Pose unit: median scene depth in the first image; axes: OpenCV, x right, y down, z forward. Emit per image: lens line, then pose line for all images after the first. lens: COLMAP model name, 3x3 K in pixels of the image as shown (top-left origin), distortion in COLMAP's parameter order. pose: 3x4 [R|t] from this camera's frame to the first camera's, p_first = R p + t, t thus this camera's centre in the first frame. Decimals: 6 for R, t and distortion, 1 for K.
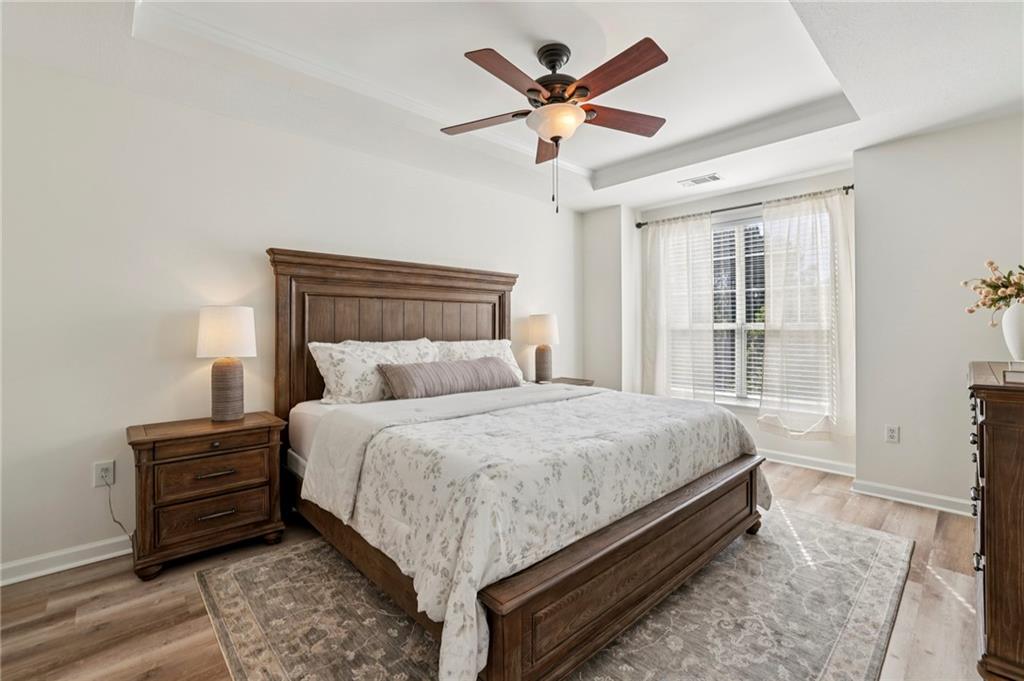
lens RADIAL K [[446.5, 0, 509.0], [0, 446.5, 337.8], [0, 0, 1]] dist [-0.037290, 0.020374]
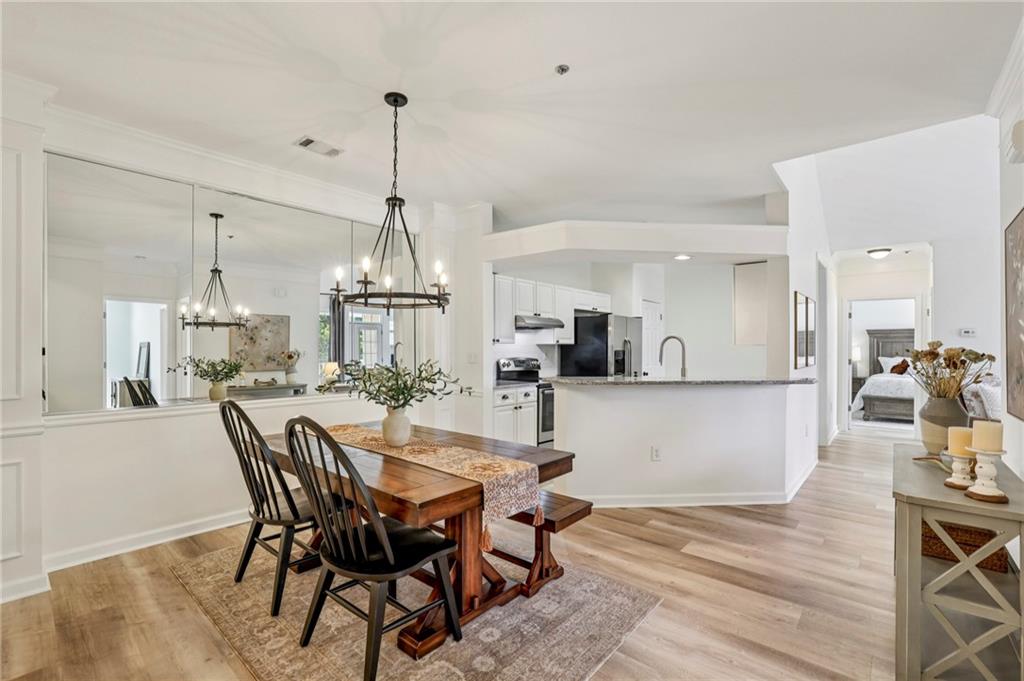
lens RADIAL K [[448.1, 0, 516.3], [0, 448.1, 348.7], [0, 0, 1]] dist [-0.047715, 0.019680]
pose [[0.114904, 0.001658, -0.993375, 2.459145], [-0.014617, 0.999893, -0.000022, -0.011340], [0.993269, 0.014523, 0.114916, -2.046490]]
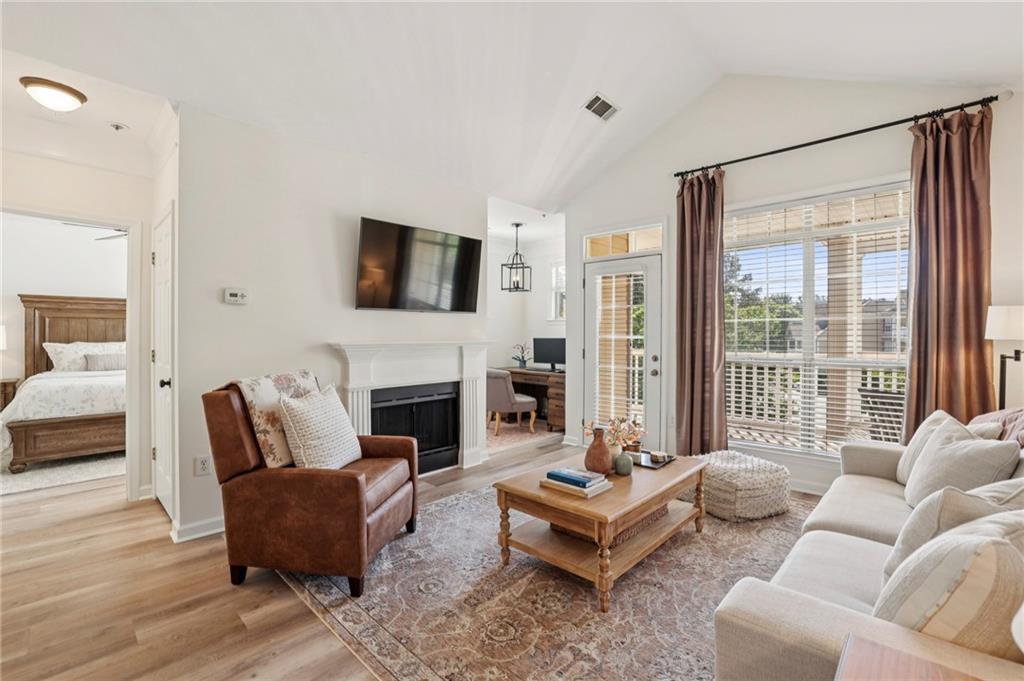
lens RADIAL K [[447.2, 0, 514.0], [0, 447.2, 334.6], [0, 0, 1]] dist [-0.039644, 0.014292]
pose [[0.997909, 0.008063, 0.064136, 1.434457], [-0.007054, 0.999848, -0.015937, -0.008150], [-0.064255, 0.015451, 0.997814, -0.995975]]
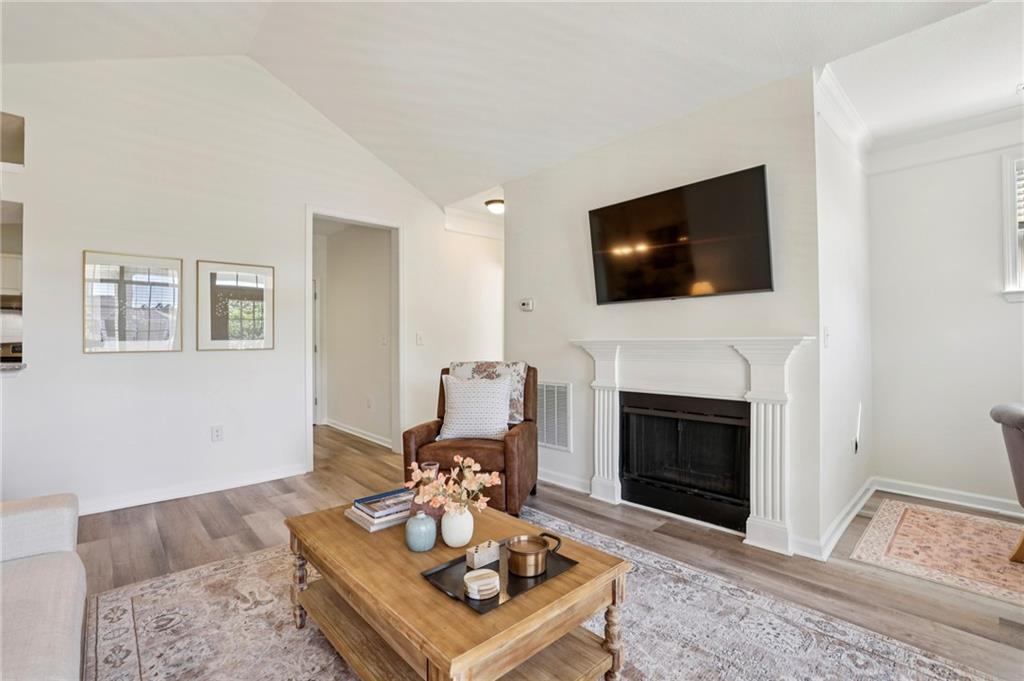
lens RADIAL K [[446.5, 0, 509.0], [0, 446.5, 337.8], [0, 0, 1]] dist [-0.037290, 0.020374]
pose [[-0.001146, 0.002424, -0.999996, 2.241209], [-0.009521, 0.999952, 0.002434, -0.006859], [0.999954, 0.009524, -0.001123, -0.027237]]
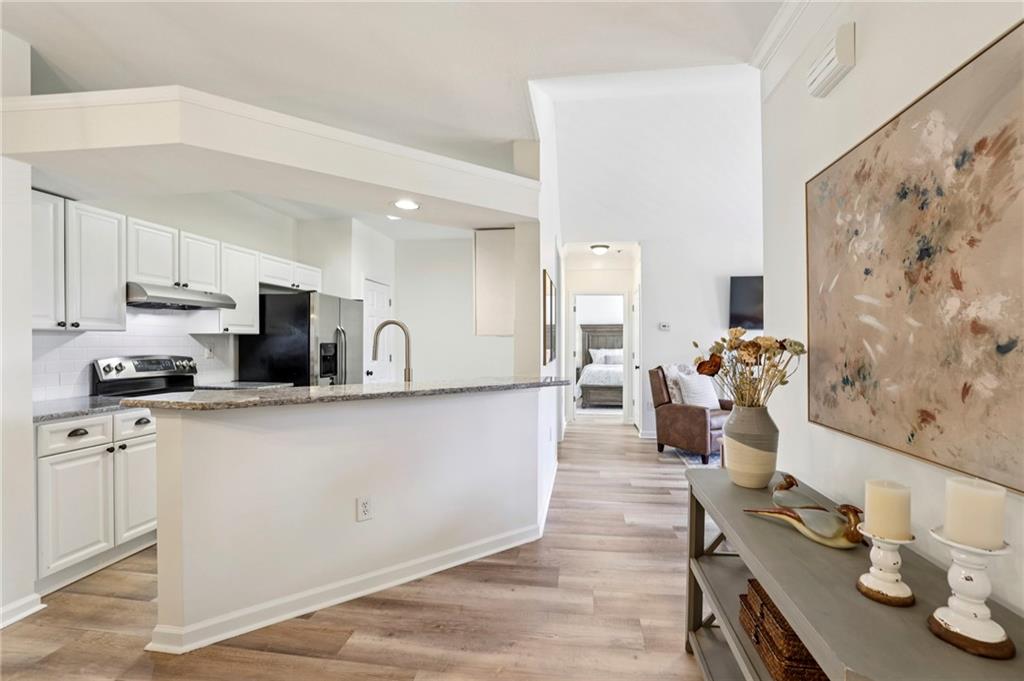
lens RADIAL K [[448.1, 0, 516.3], [0, 448.1, 348.7], [0, 0, 1]] dist [-0.047715, 0.019680]
pose [[0.628103, 0.012259, -0.778034, 2.047494], [-0.011475, 0.999913, 0.006491, -0.009027], [0.778046, 0.004851, 0.628189, -1.800838]]
